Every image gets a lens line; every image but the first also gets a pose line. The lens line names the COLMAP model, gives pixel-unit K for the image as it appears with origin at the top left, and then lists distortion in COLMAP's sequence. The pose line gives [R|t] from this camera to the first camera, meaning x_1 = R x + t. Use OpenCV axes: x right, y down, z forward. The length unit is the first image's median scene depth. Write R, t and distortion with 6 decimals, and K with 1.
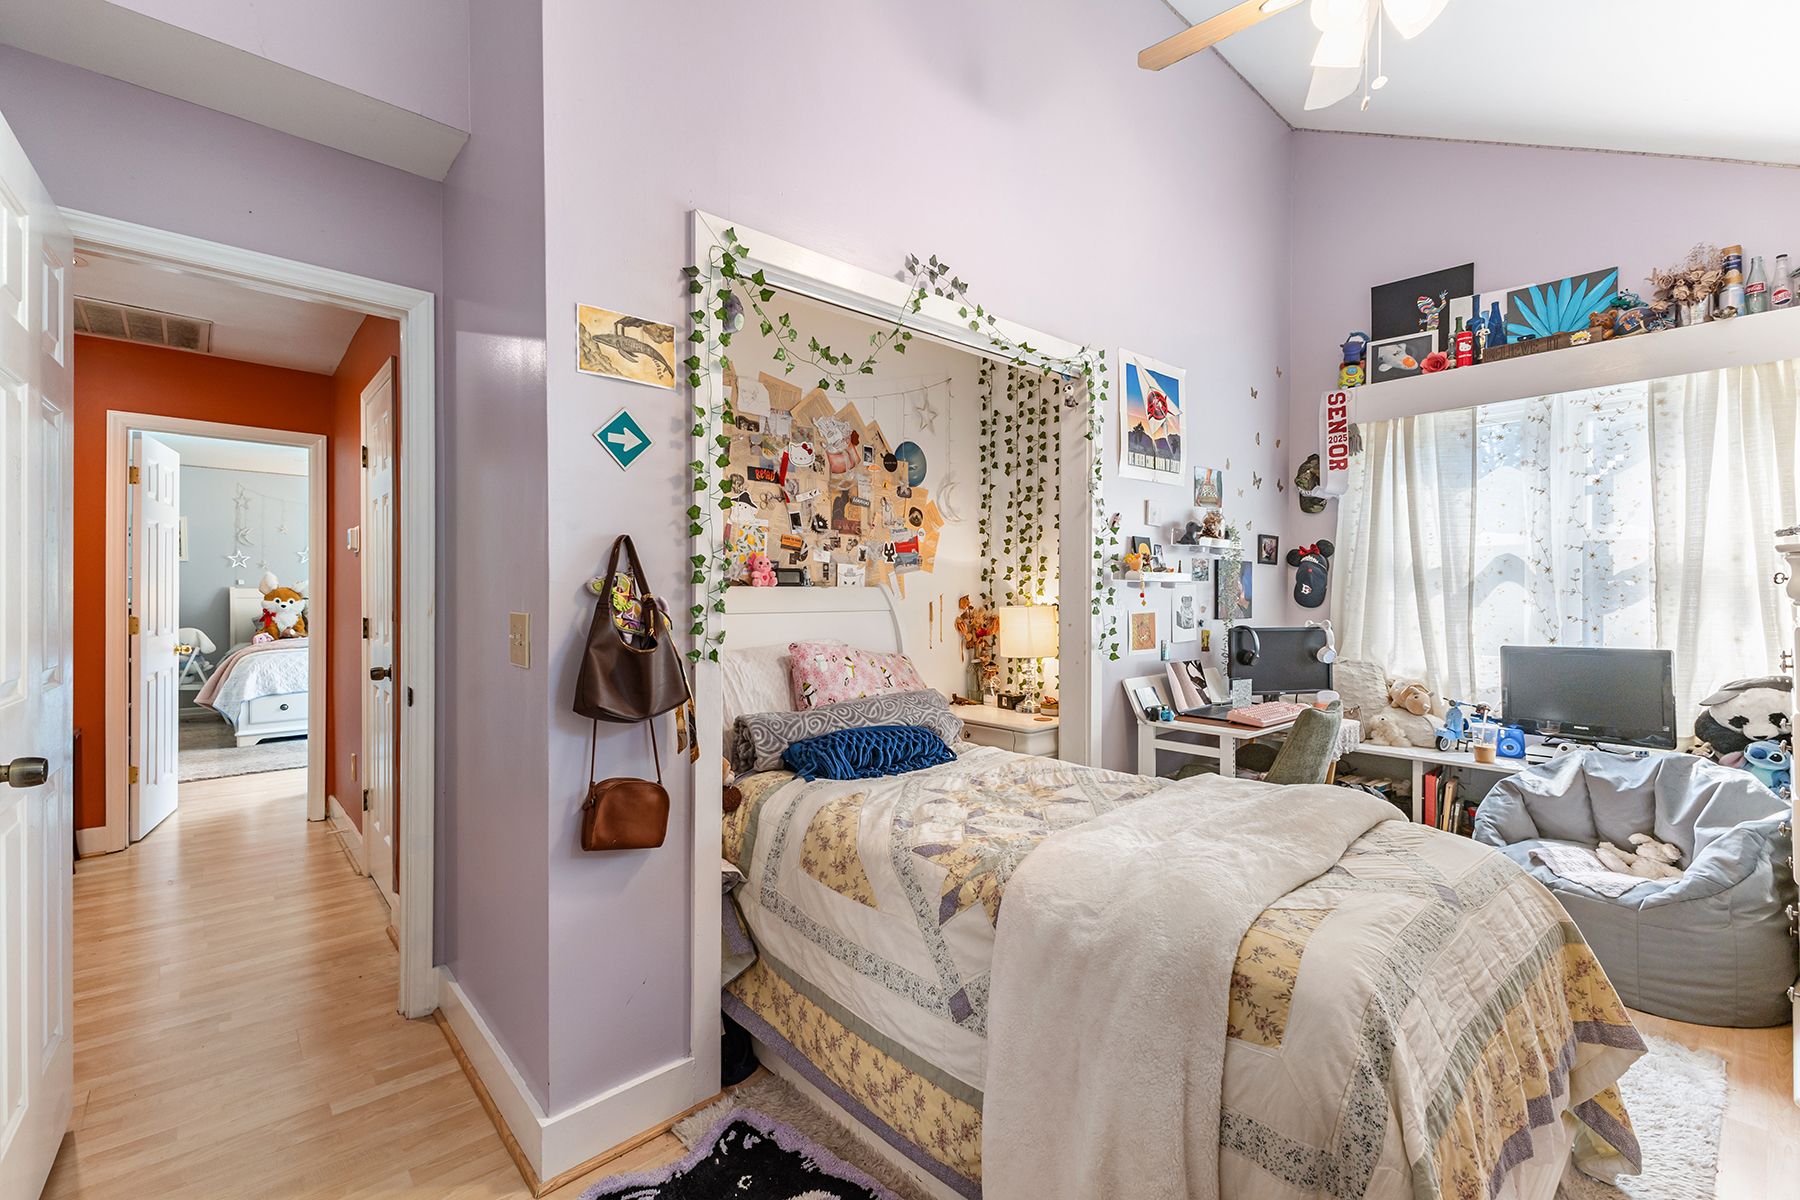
lens RADIAL K [[780.8, 0, 900.0], [0, 780.8, 598.3], [0, 0, 1]] dist [0.002672, 0.000083]
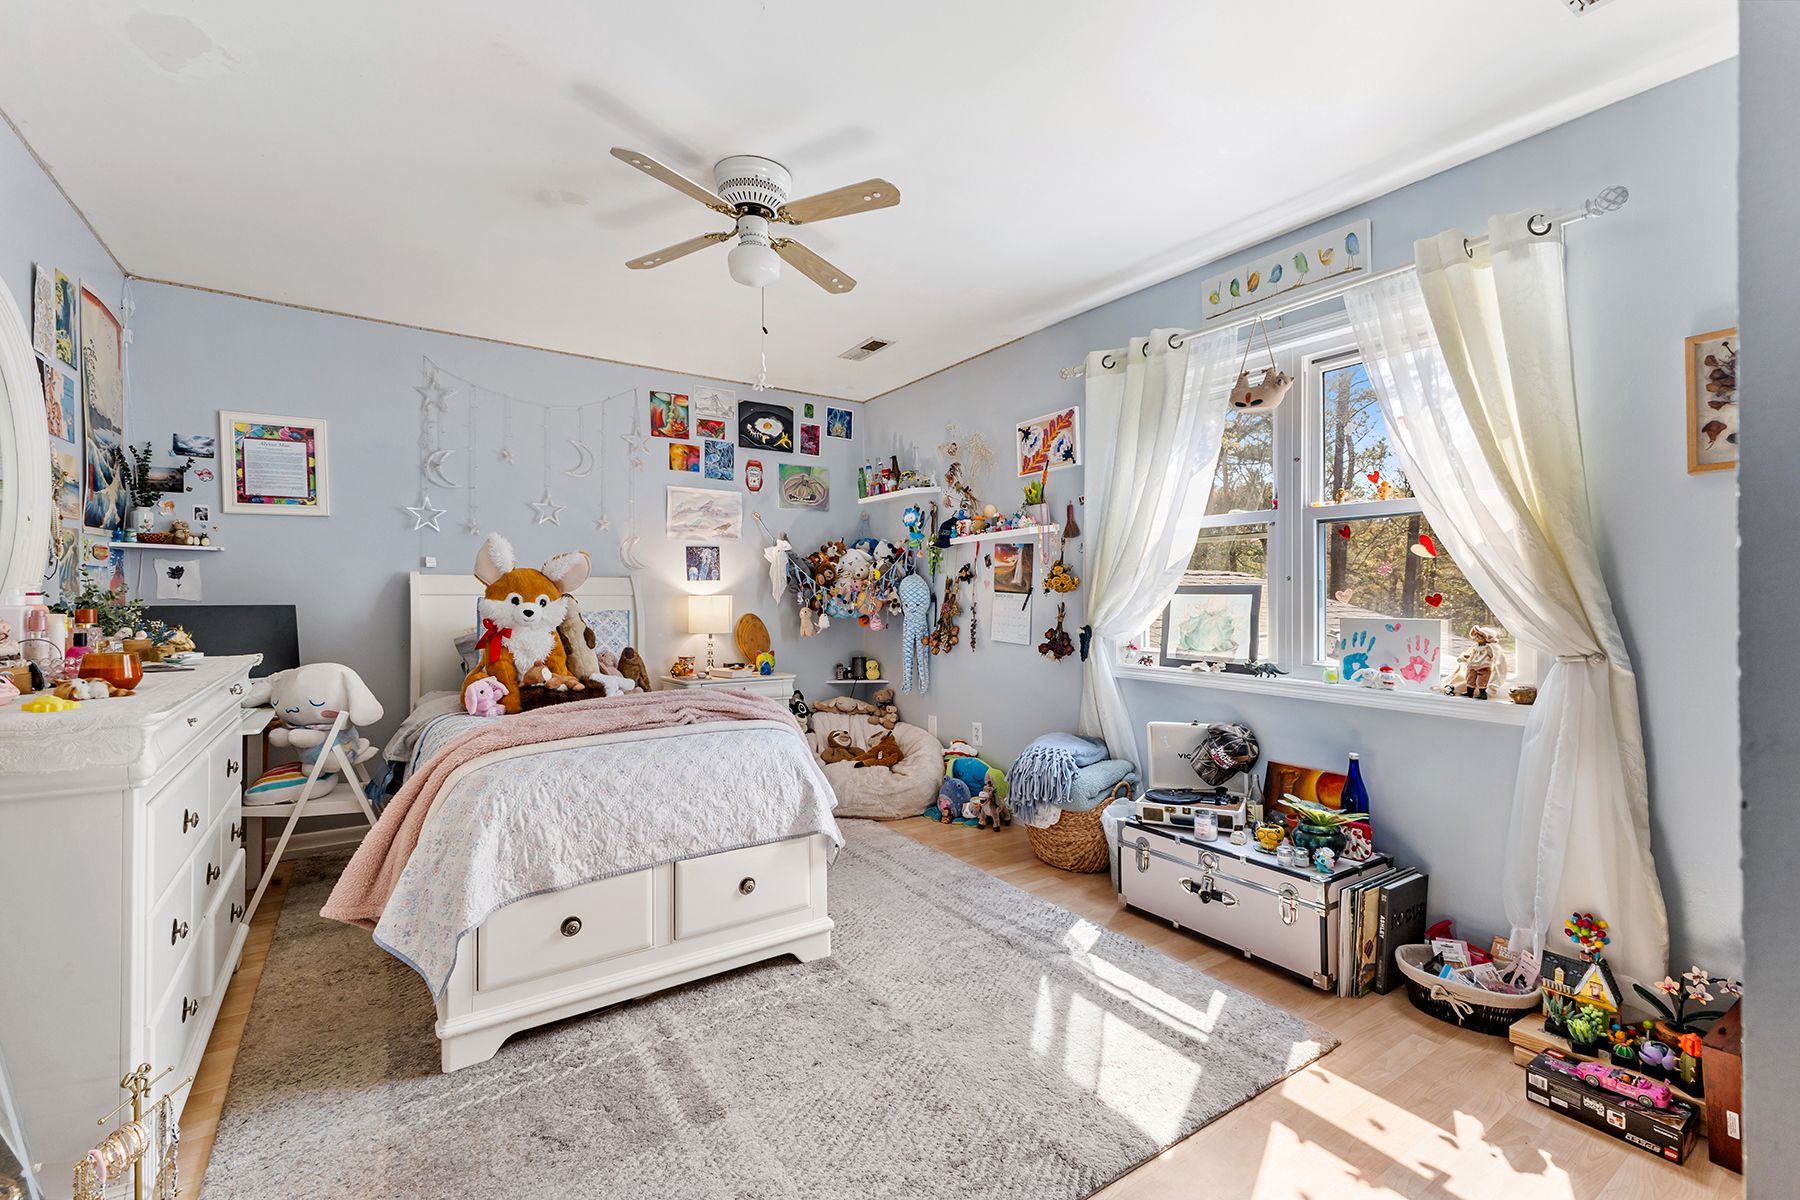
lens RADIAL K [[780.8, 0, 899.7], [0, 780.8, 597.1], [0, 0, 1]] dist [0.002672, 0.000083]
pose [[0.991138, 0.000471, -0.132836, -0.534075], [-0.001400, 0.999975, -0.006898, 0.004068], [0.132830, 0.007022, 0.991114, 0.609562]]
